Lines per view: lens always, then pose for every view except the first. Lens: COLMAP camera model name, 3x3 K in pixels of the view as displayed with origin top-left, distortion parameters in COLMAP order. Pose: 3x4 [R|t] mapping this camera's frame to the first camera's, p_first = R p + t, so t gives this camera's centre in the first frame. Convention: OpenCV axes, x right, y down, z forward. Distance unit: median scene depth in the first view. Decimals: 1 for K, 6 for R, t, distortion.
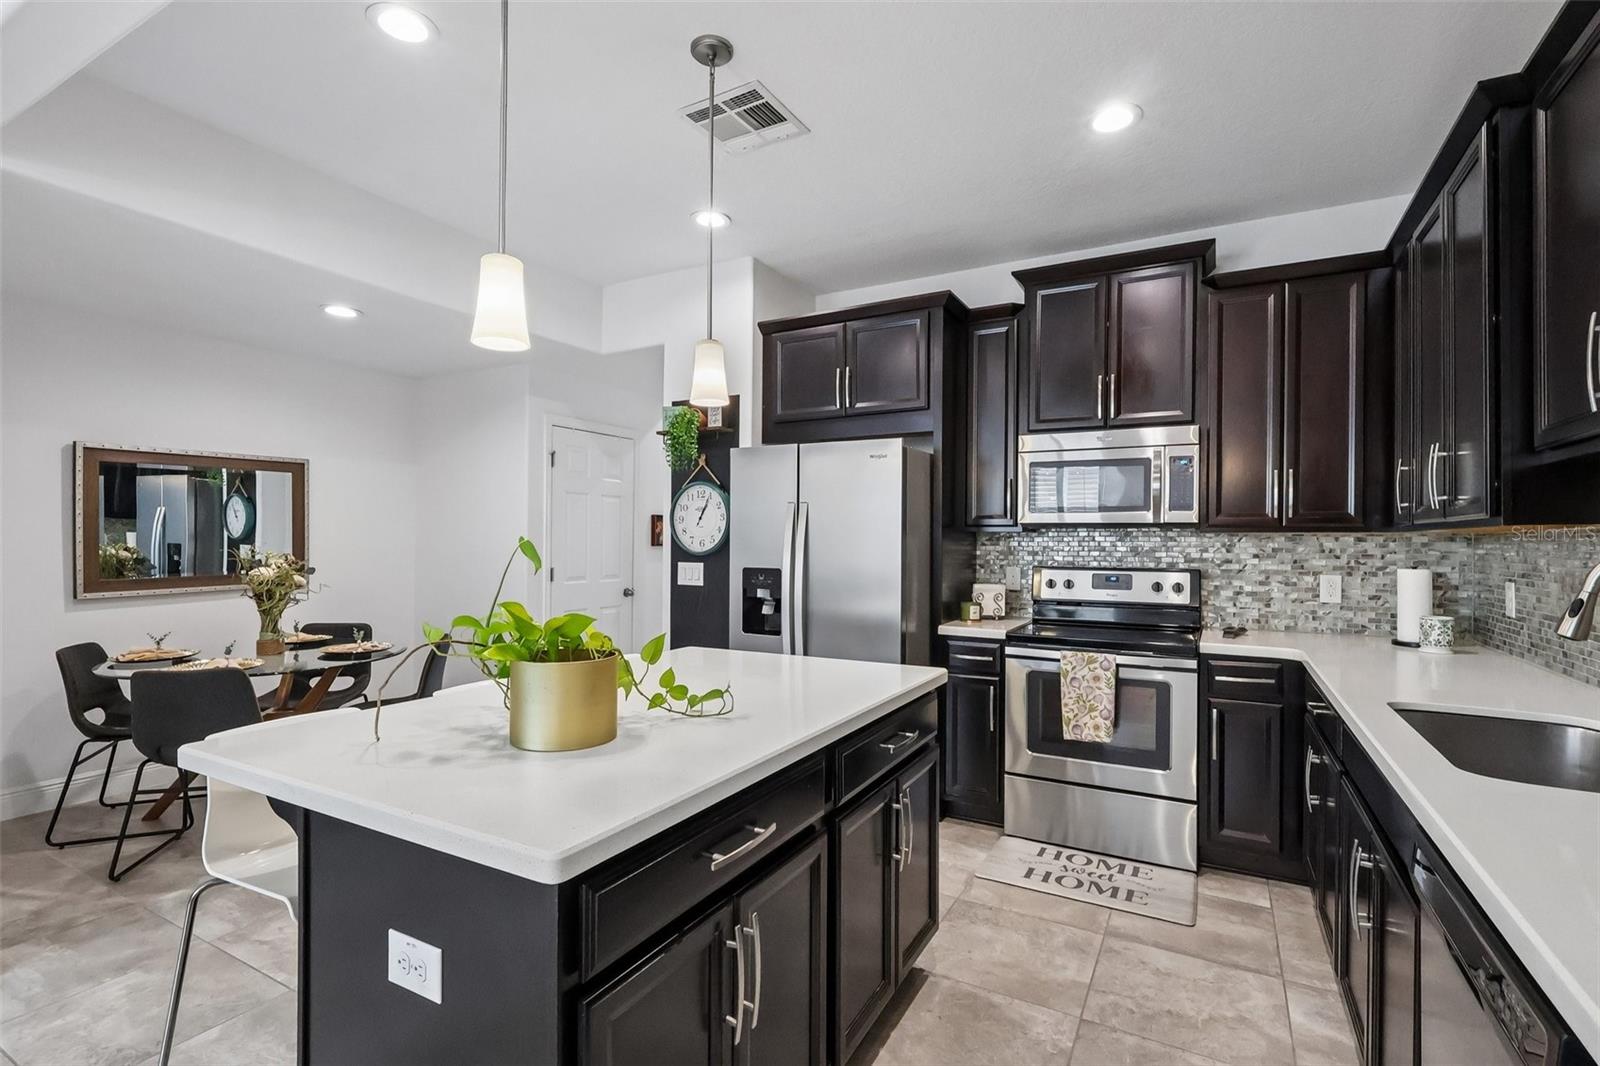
lens RADIAL K [[749.5, 0, 796.1], [0, 749.5, 540.2], [0, 0, 1]] dist [-0.002299, 0.000207]
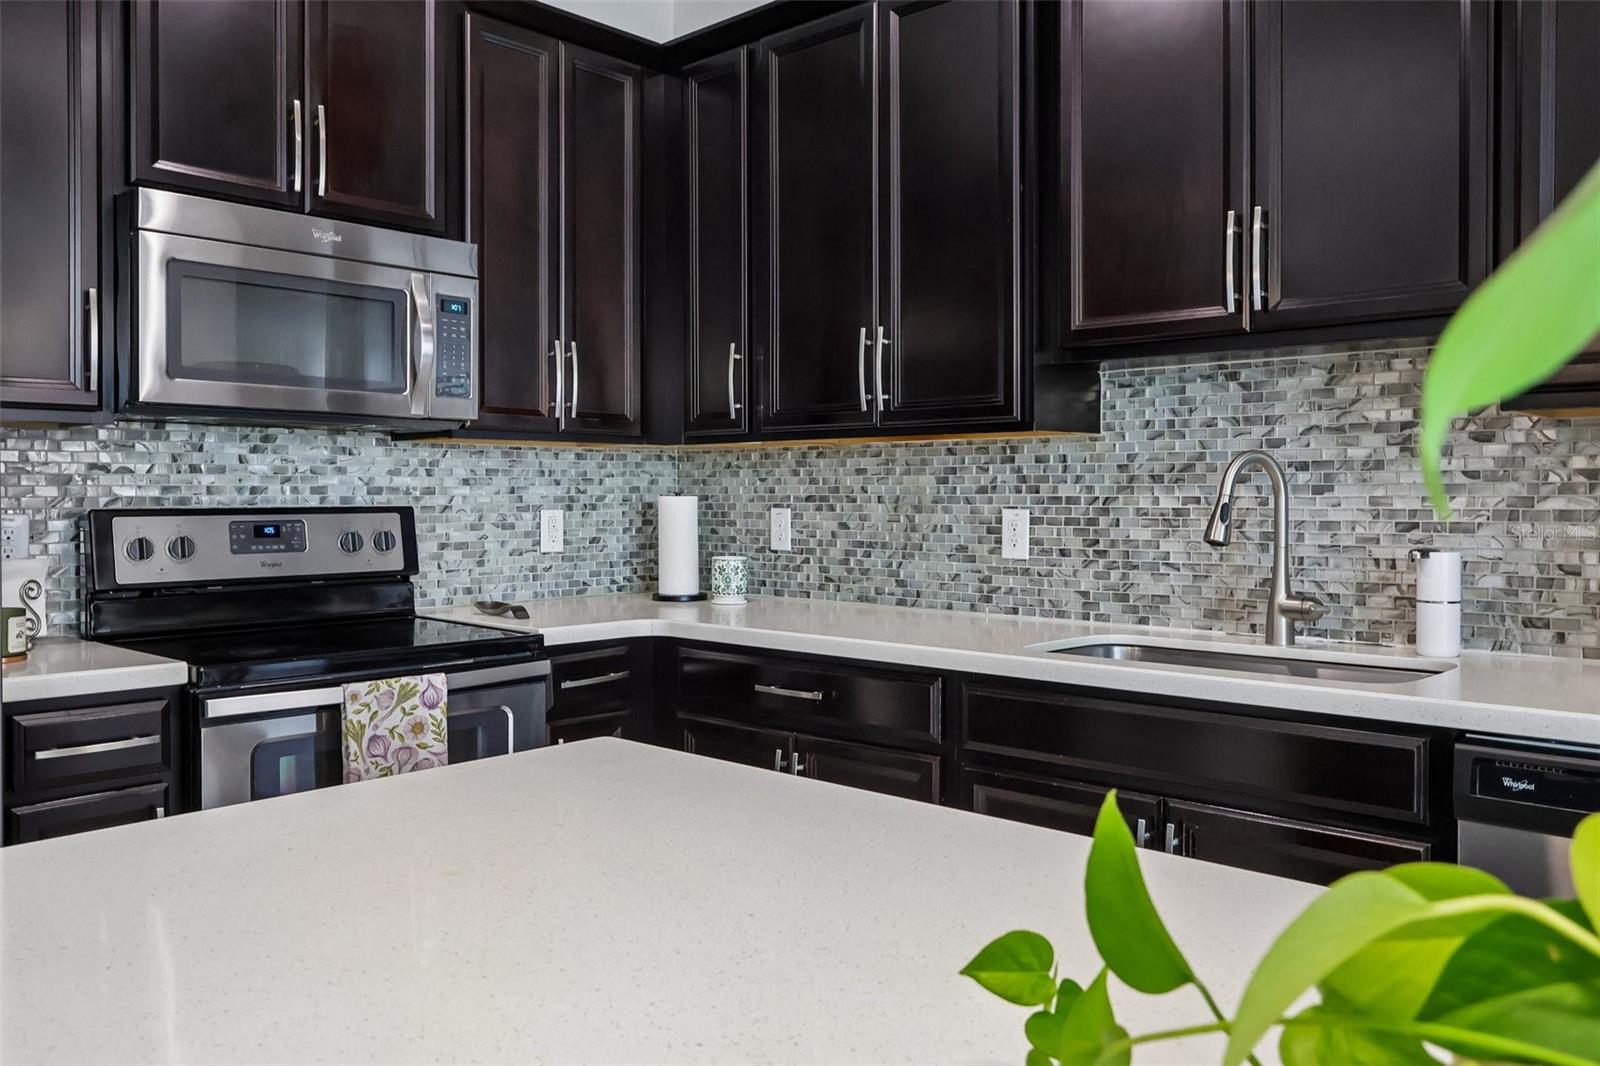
lens RADIAL K [[1268.6, 0, 801.3], [0, 1268.6, 510.3], [0, 0, 1]] dist [0.000909, 0.000314]
pose [[0.235692, -0.020272, 0.971616, -0.317905], [0.001078, 0.999787, 0.020598, 0.024318], [-0.971827, -0.003808, 0.235663, 0.524974]]
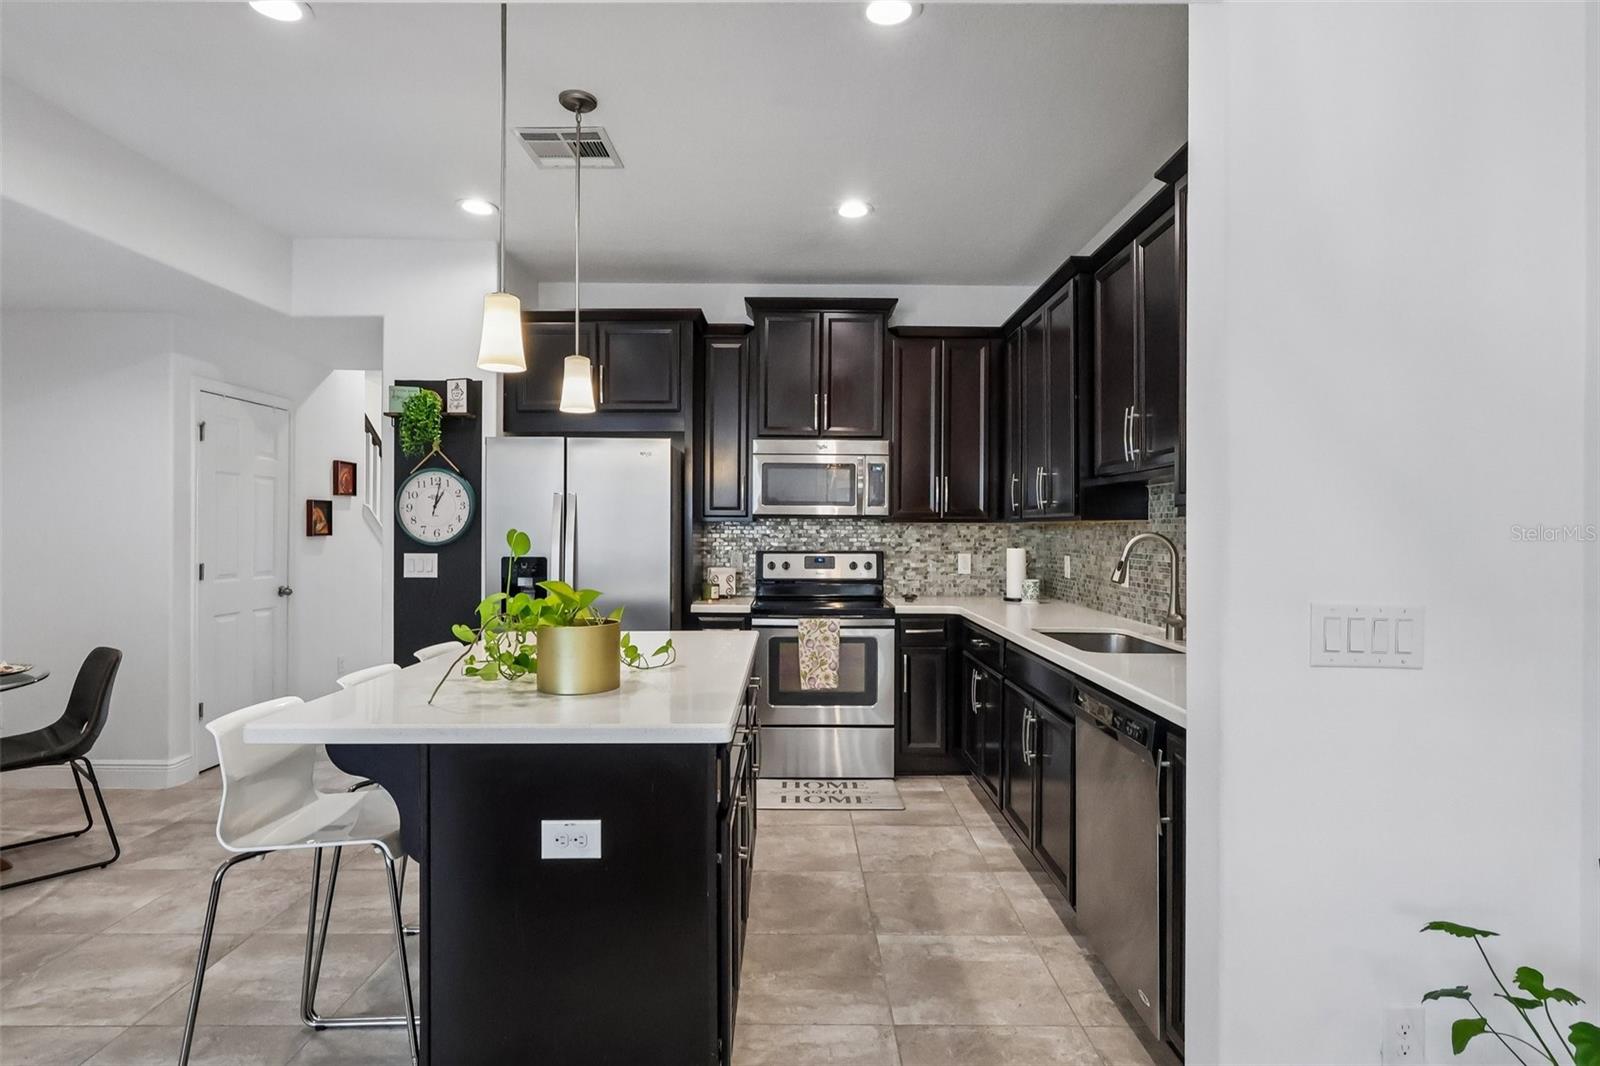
lens RADIAL K [[847.8, 0, 800.5], [0, 847.8, 530.0], [0, 0, 1]] dist [-0.001690, 0.000700]
pose [[0.867695, -0.003872, 0.497081, -0.321572], [0.001764, 0.999987, 0.004710, -0.004778], [-0.497093, -0.003210, 0.867691, -0.201353]]
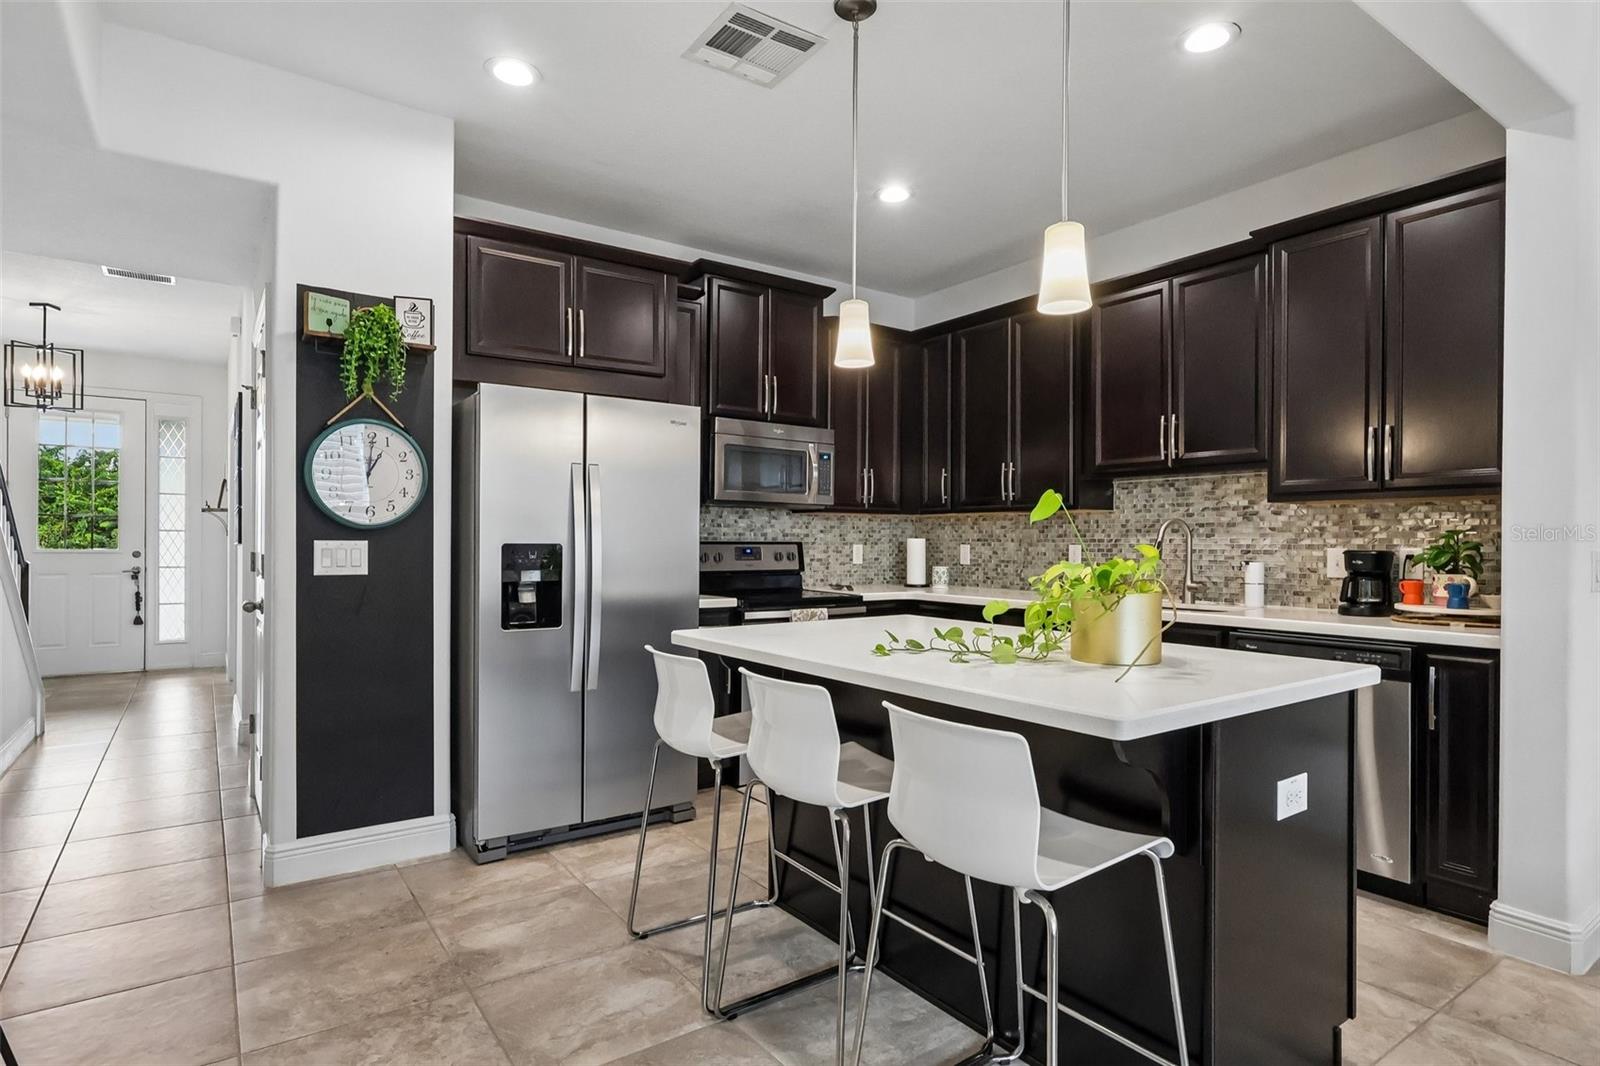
lens RADIAL K [[851.5, 0, 799.6], [0, 851.5, 546.6], [0, 0, 1]] dist [0.002195, 0.000429]
pose [[0.430279, -0.009530, 0.902646, -0.804789], [-0.003873, 0.999916, 0.012403, 0.030913], [-0.902688, -0.008832, 0.430205, 0.400534]]
